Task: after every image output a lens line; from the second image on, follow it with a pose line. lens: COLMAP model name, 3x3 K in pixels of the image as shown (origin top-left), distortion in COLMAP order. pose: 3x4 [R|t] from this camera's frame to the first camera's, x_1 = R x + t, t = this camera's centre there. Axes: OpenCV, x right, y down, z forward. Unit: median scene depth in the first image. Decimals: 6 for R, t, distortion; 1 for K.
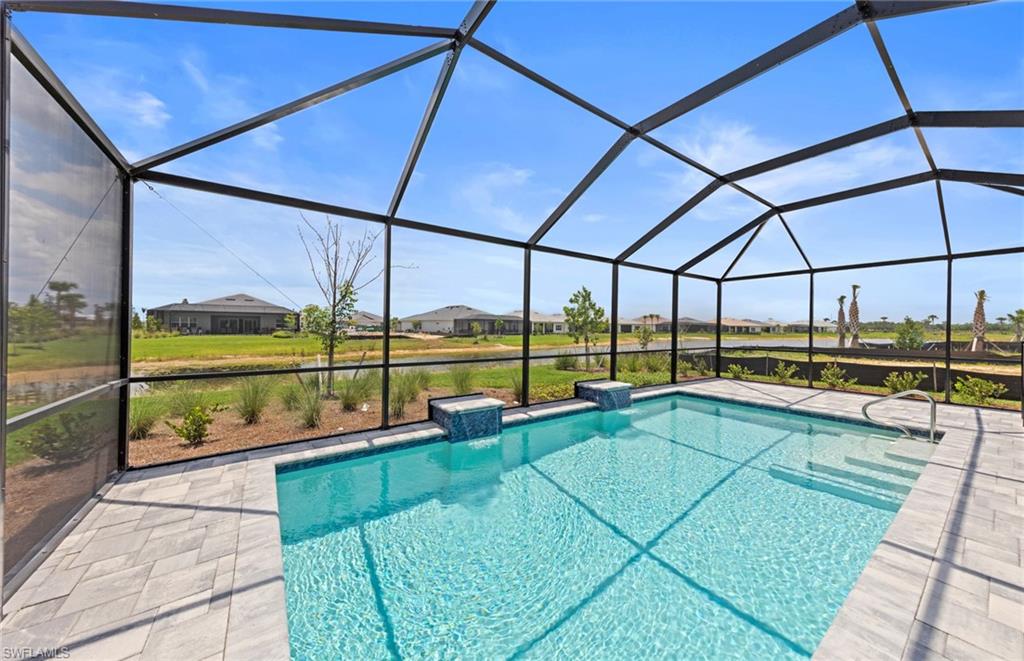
lens RADIAL K [[350.1, 0, 513.2], [0, 350.1, 332.7], [0, 0, 1]] dist [0.014334, -0.000303]
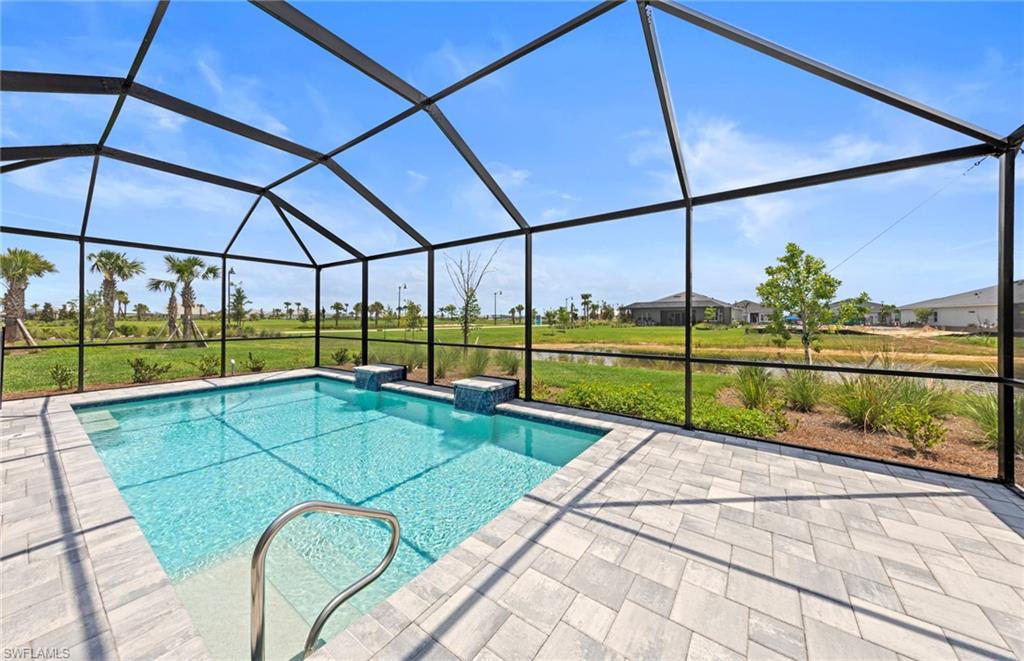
lens RADIAL K [[350.1, 0, 518.4], [0, 350.1, 316.6], [0, 0, 1]] dist [0.014334, -0.000303]
pose [[0.314305, -0.013348, -0.949228, 1.023830], [-0.010602, 0.999789, -0.017569, -0.001018], [0.949263, 0.015586, 0.314098, 0.742386]]
